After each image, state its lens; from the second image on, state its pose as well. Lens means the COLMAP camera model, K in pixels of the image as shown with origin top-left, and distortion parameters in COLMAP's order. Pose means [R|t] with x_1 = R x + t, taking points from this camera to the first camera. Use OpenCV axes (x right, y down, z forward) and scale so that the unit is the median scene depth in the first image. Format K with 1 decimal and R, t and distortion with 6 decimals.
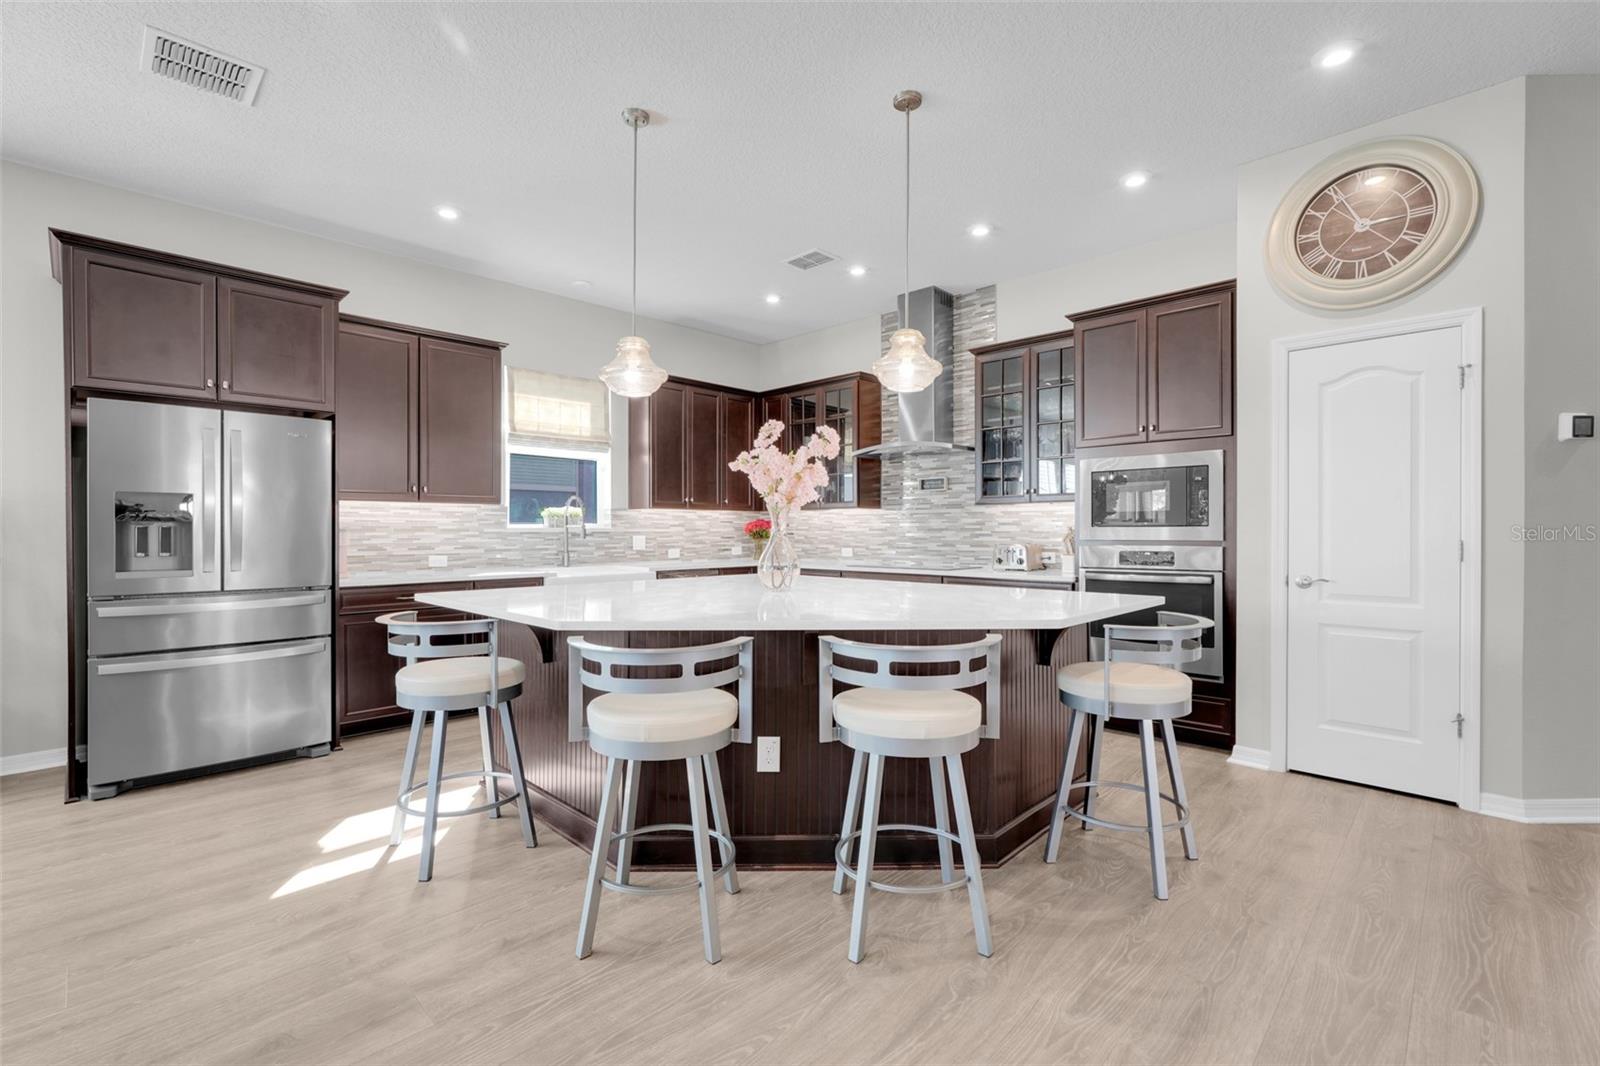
lens RADIAL K [[701.7, 0, 797.2], [0, 701.7, 534.1], [0, 0, 1]] dist [-0.016934, 0.010164]
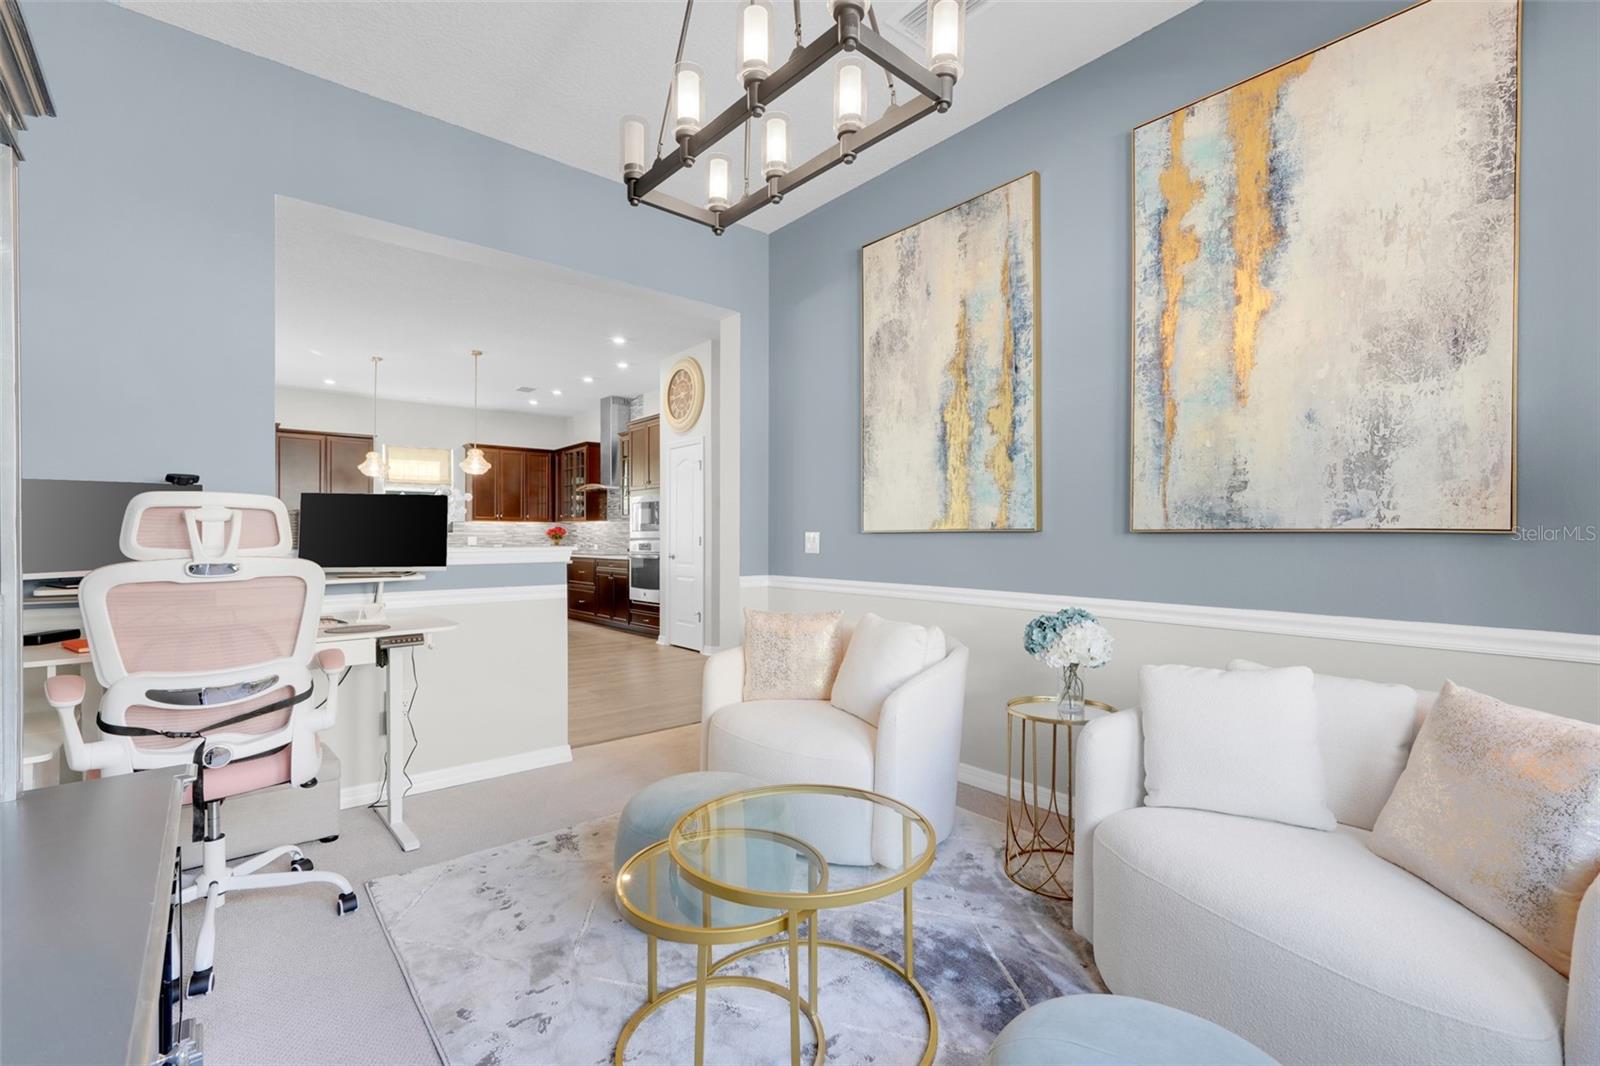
lens RADIAL K [[701.7, 0, 797.2], [0, 701.7, 534.1], [0, 0, 1]] dist [-0.016934, 0.010164]
pose [[0.994506, -0.001525, -0.104669, 0.849946], [0.000570, 0.999958, -0.009158, 0.013054], [0.104679, 0.009048, 0.994465, -0.707968]]
